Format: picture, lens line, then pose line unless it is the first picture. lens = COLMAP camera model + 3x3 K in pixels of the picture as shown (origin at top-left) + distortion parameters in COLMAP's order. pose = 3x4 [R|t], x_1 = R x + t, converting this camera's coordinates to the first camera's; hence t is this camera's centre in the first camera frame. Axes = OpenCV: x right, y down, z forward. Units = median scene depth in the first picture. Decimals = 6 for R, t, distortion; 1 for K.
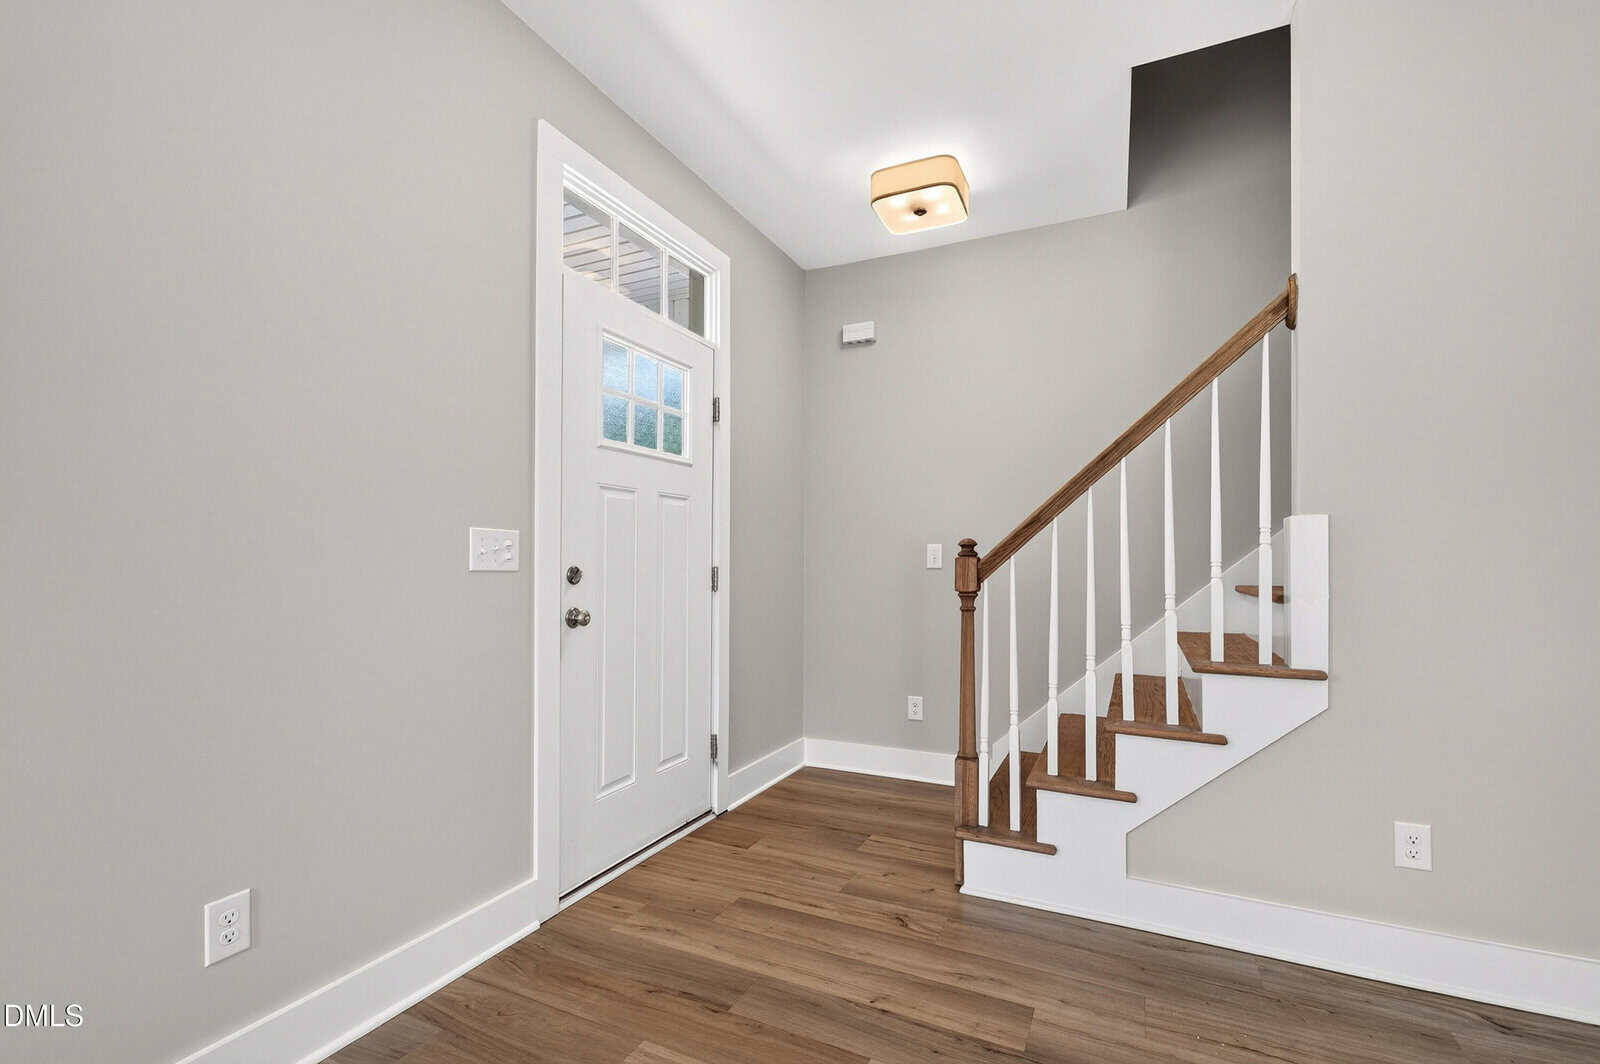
lens RADIAL K [[704.9, 0, 797.5], [0, 704.9, 561.7], [0, 0, 1]] dist [0.003036, 0.000455]
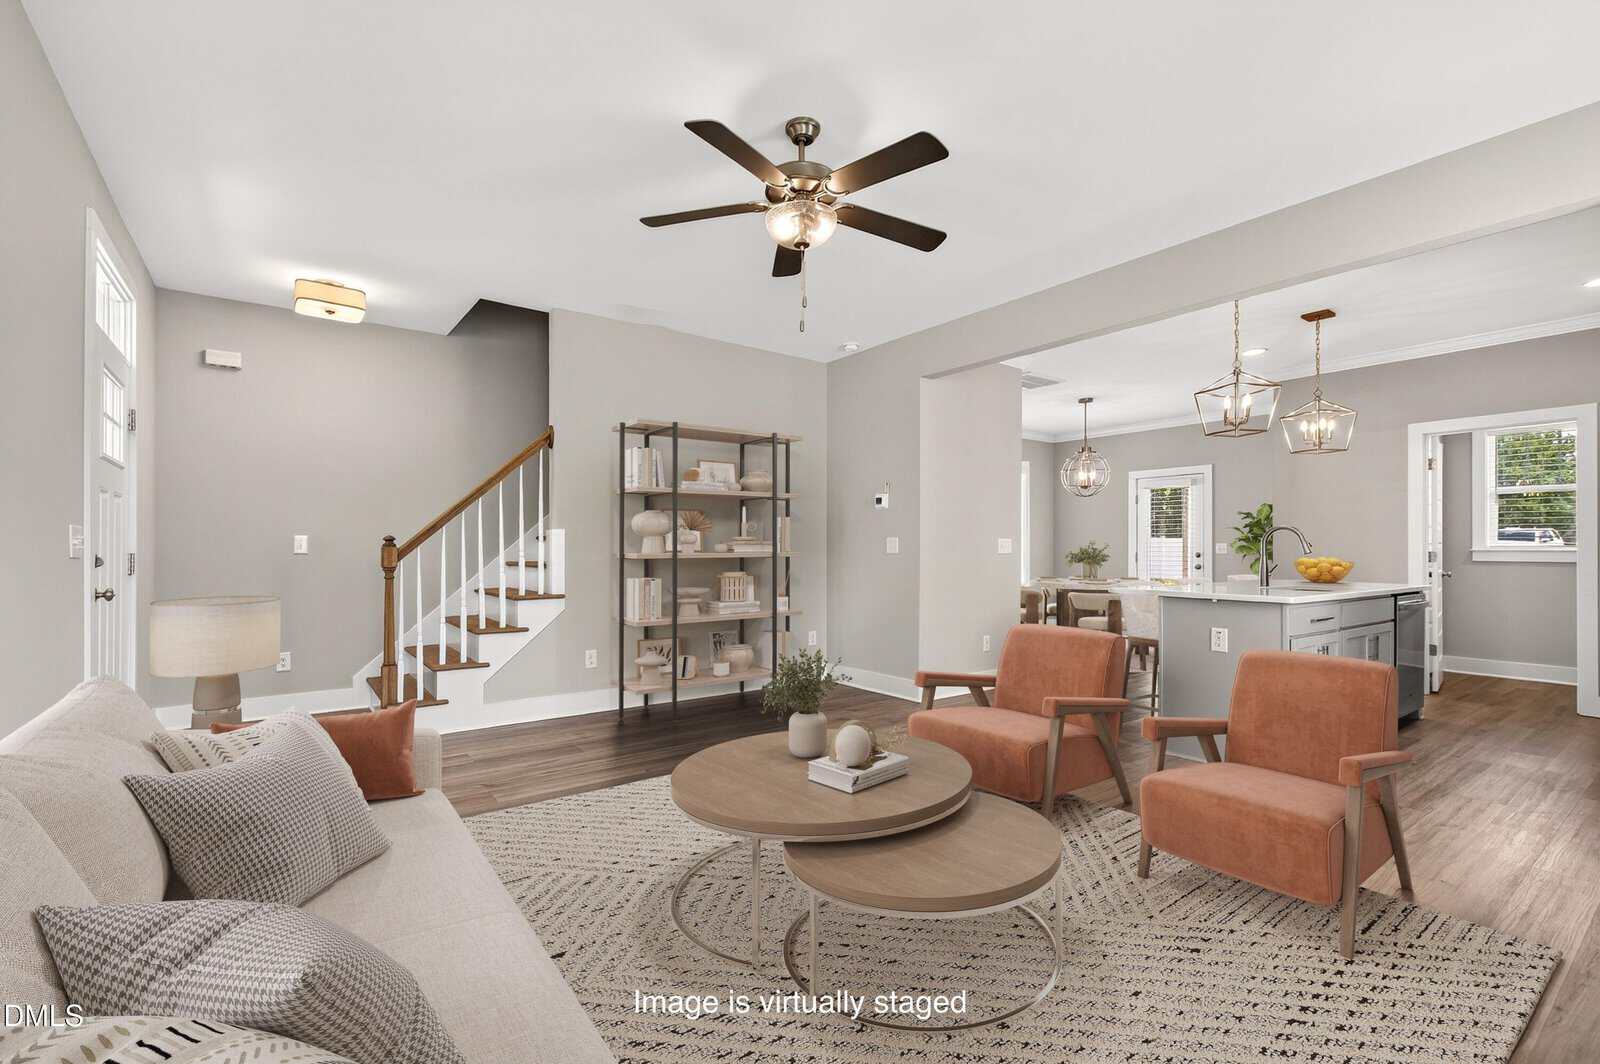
lens RADIAL K [[713.7, 0, 799.6], [0, 713.7, 540.2], [0, 0, 1]] dist [0.001660, 0.000102]
pose [[0.466677, 0.005859, 0.884409, -0.838233], [-0.000641, 0.999980, -0.006287, -0.012814], [-0.884428, 0.002367, 0.466671, -0.689012]]
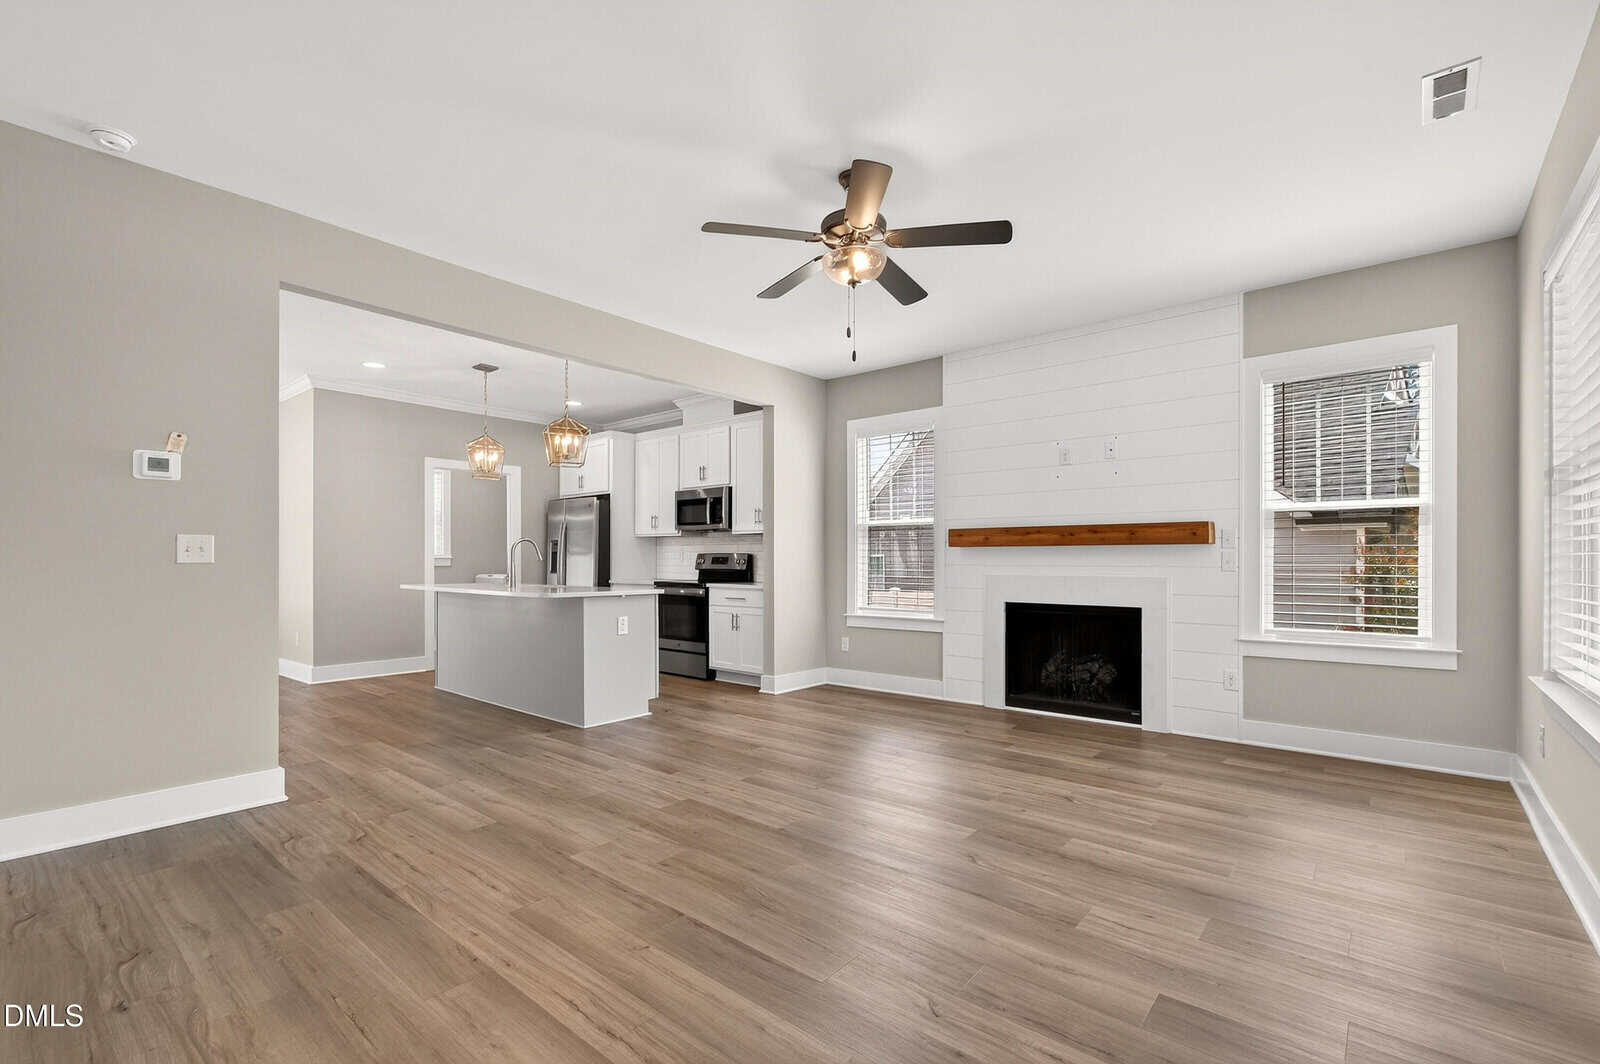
lens RADIAL K [[704.9, 0, 797.5], [0, 704.9, 561.7], [0, 0, 1]] dist [0.003036, 0.000455]
pose [[-0.969359, -0.002506, 0.245635, -0.043685], [-0.002488, 0.999997, 0.000386, 0.006283], [-0.245636, -0.000237, -0.969362, 1.043659]]
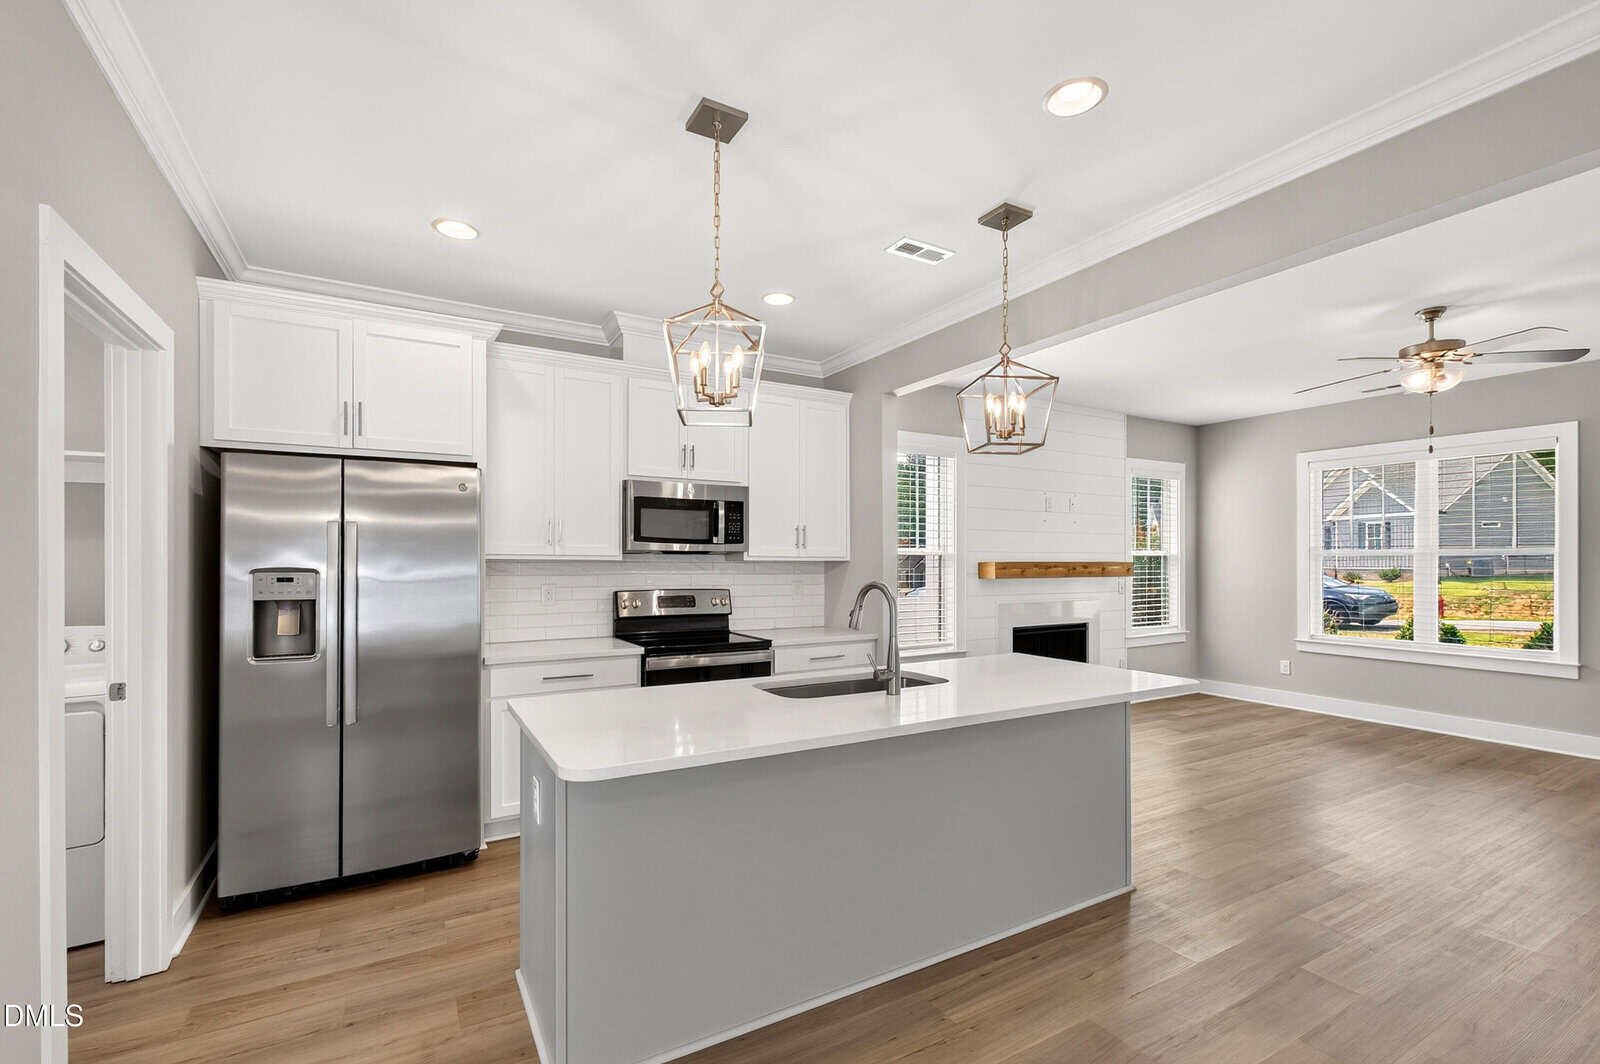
lens RADIAL K [[704.9, 0, 797.5], [0, 704.9, 561.7], [0, 0, 1]] dist [0.003036, 0.000455]
pose [[-0.561054, 0.000860, -0.827779, 2.284003], [-0.000261, 0.999999, 0.001215, -0.098842], [0.827779, 0.000897, -0.561053, -0.453104]]
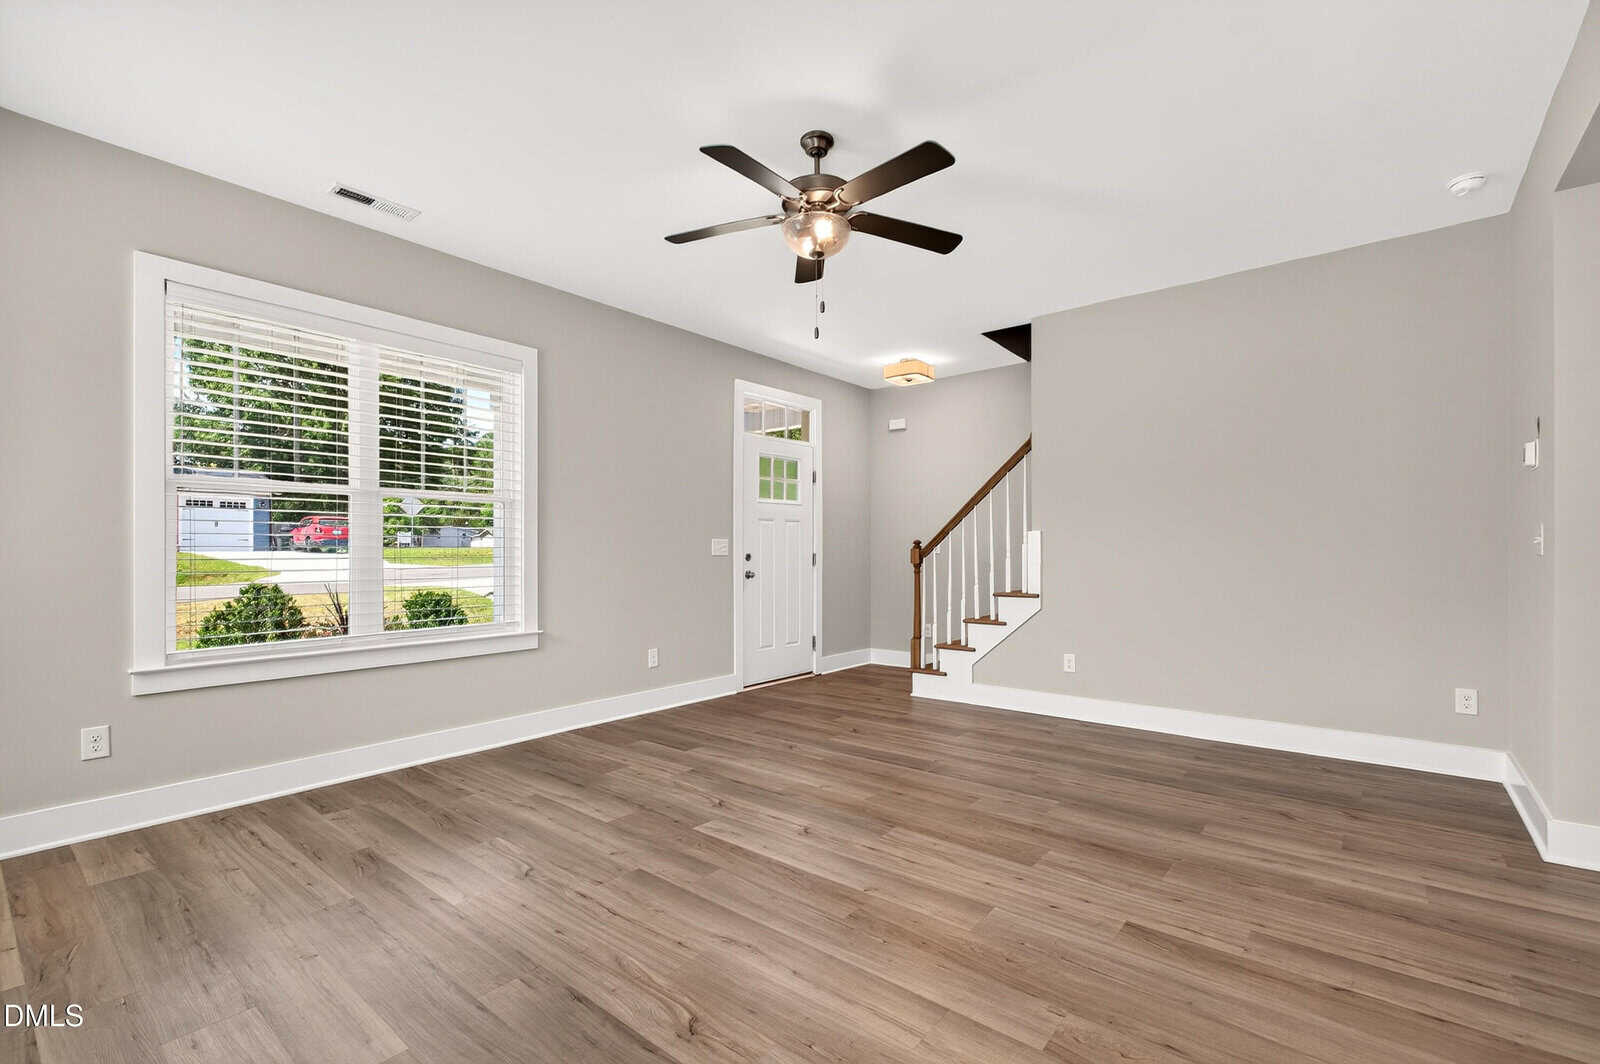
lens RADIAL K [[694.0, 0, 798.2], [0, 694.0, 549.5], [0, 0, 1]] dist [0.001583, 0.000096]
pose [[0.973387, -0.004280, -0.229126, 0.388507], [0.003770, 0.999989, -0.002662, 0.000953], [0.229135, 0.001727, 0.973393, -1.257689]]
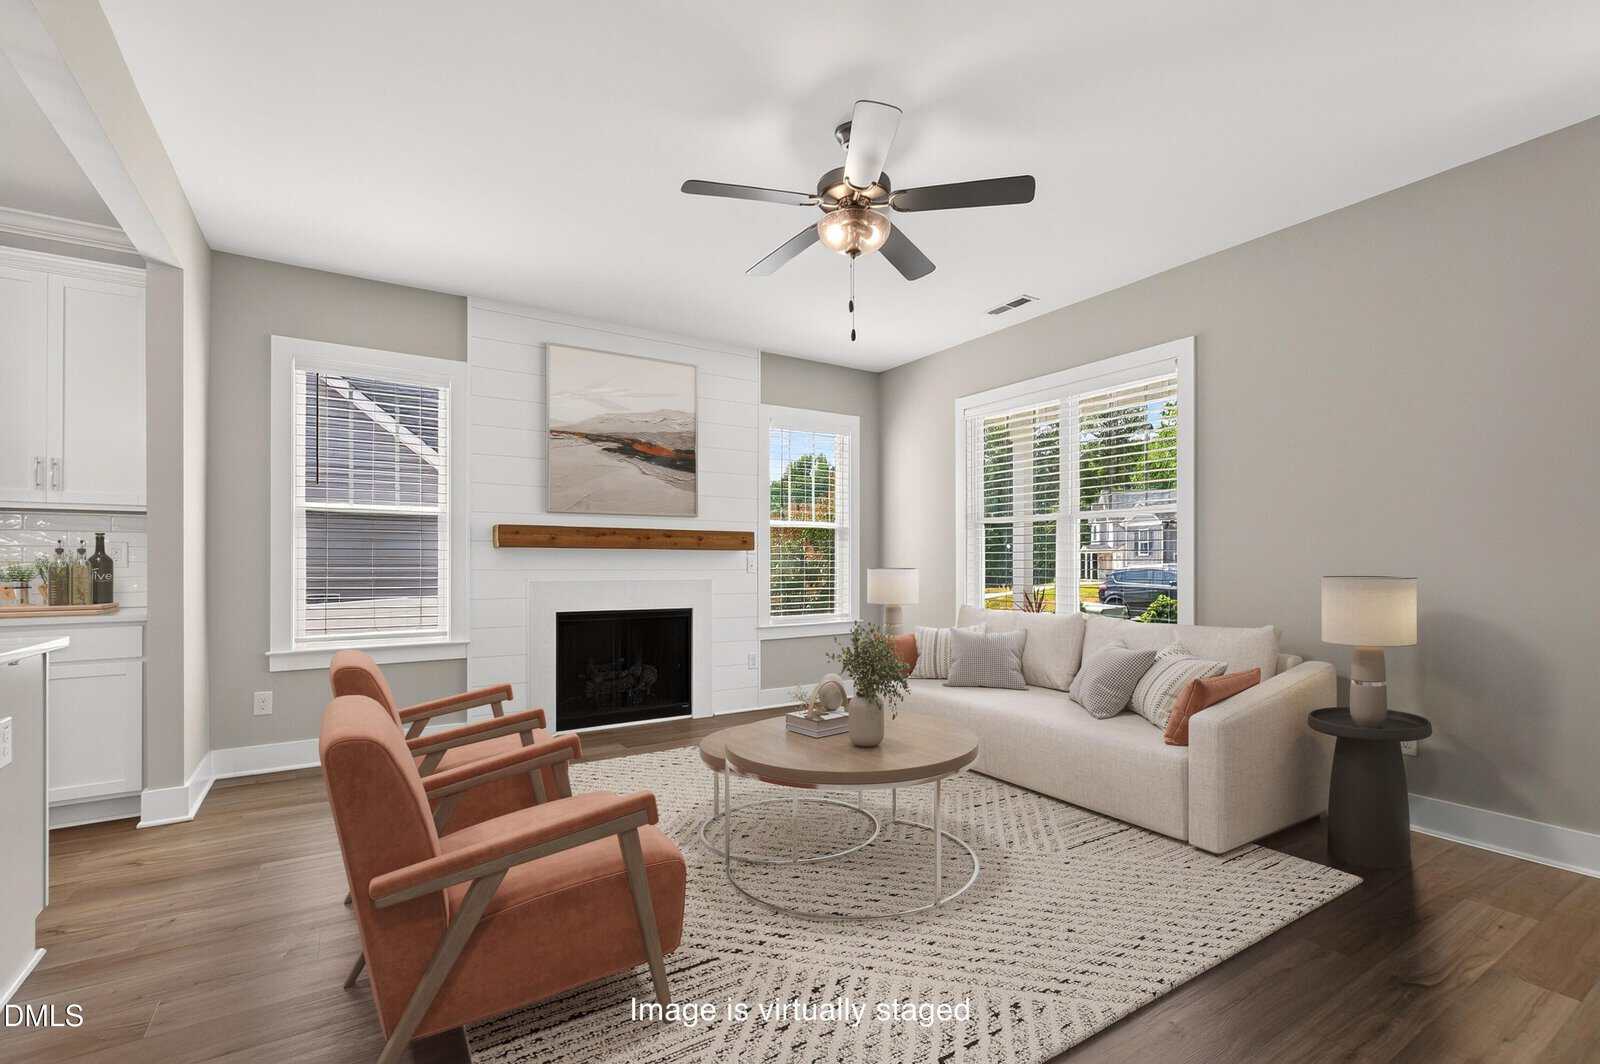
lens RADIAL K [[704.9, 0, 797.5], [0, 704.9, 561.7], [0, 0, 1]] dist [0.003036, 0.000455]
pose [[-0.528545, -0.002466, -0.848902, 1.122522], [-0.002917, 0.999995, -0.001089, -0.004496], [0.848900, 0.001900, -0.528549, 0.331339]]
